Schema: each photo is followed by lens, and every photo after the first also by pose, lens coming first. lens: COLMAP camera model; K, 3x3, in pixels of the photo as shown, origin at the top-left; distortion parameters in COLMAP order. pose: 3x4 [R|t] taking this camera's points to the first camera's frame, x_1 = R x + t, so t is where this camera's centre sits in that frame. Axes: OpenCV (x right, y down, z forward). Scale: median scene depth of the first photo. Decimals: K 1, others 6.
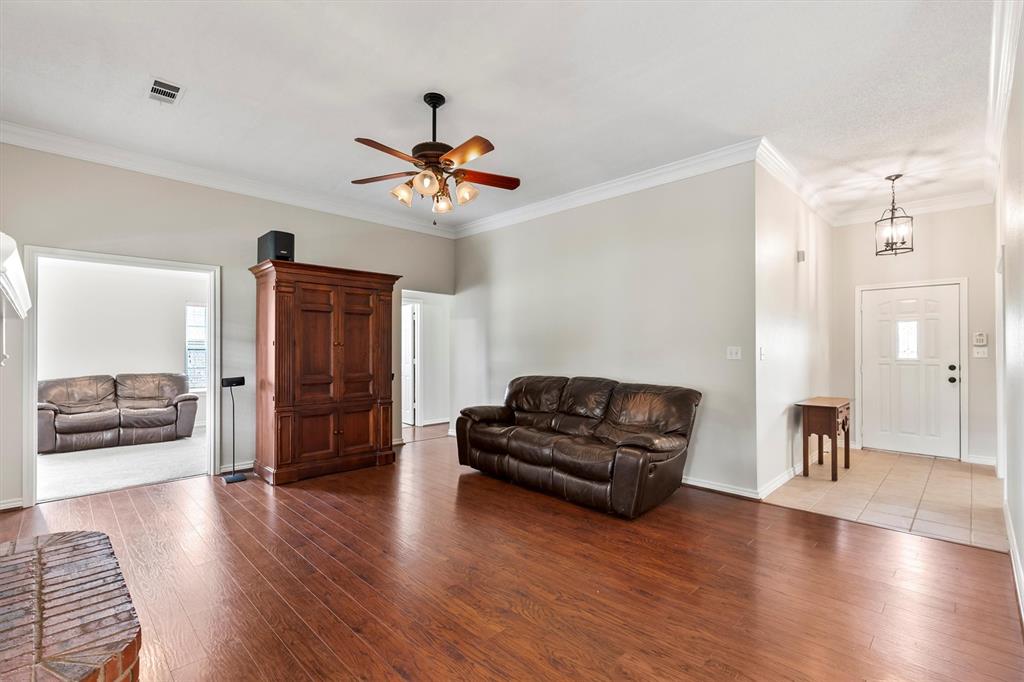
lens RADIAL K [[465.1, 0, 512.0], [0, 465.1, 344.9], [0, 0, 1]] dist [0.005687, 0.000530]
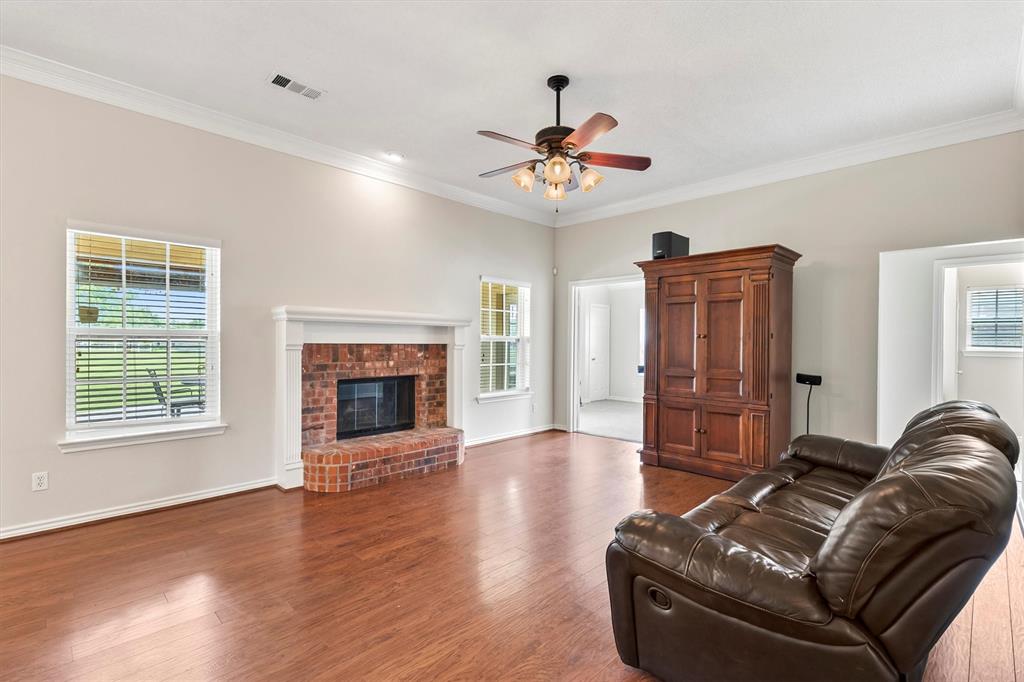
lens RADIAL K [[465.1, 0, 509.2], [0, 465.1, 348.3], [0, 0, 1]] dist [0.005687, 0.000530]
pose [[0.017194, 0.013814, -0.999757, 0.522644], [0.003370, 0.999898, 0.013873, 0.007600], [0.999846, -0.003607, 0.017146, 0.576154]]
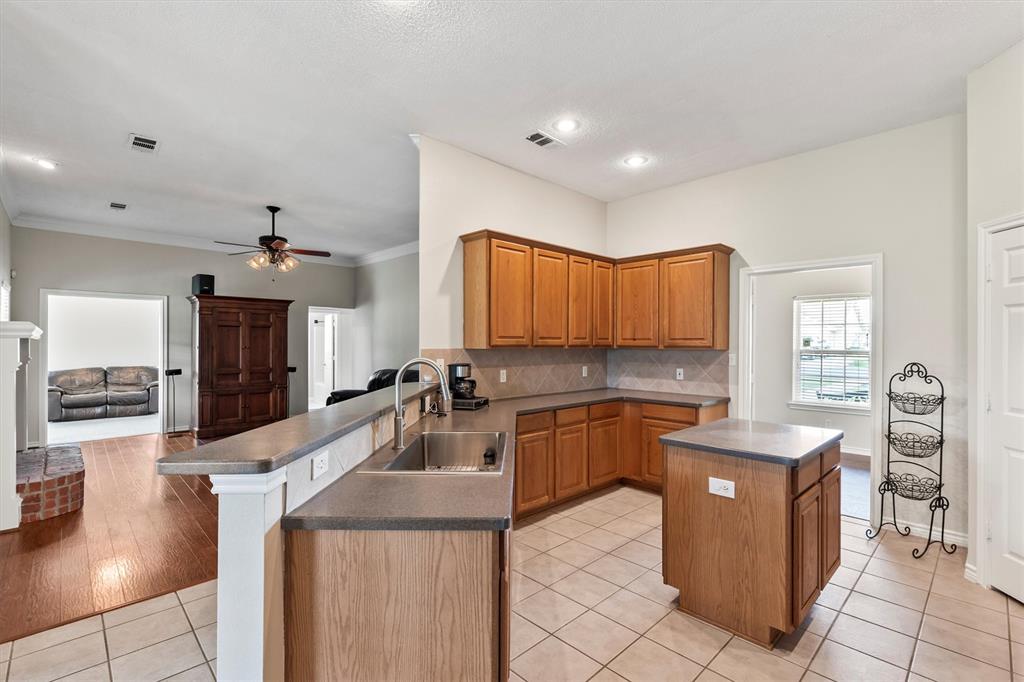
lens RADIAL K [[465.1, 0, 511.8], [0, 465.1, 339.1], [0, 0, 1]] dist [0.005687, 0.000530]
pose [[0.999838, 0.003179, -0.017741, 0.491117], [-0.003142, 0.999993, 0.002117, -0.033465], [0.017748, -0.002061, 0.999840, -0.467323]]
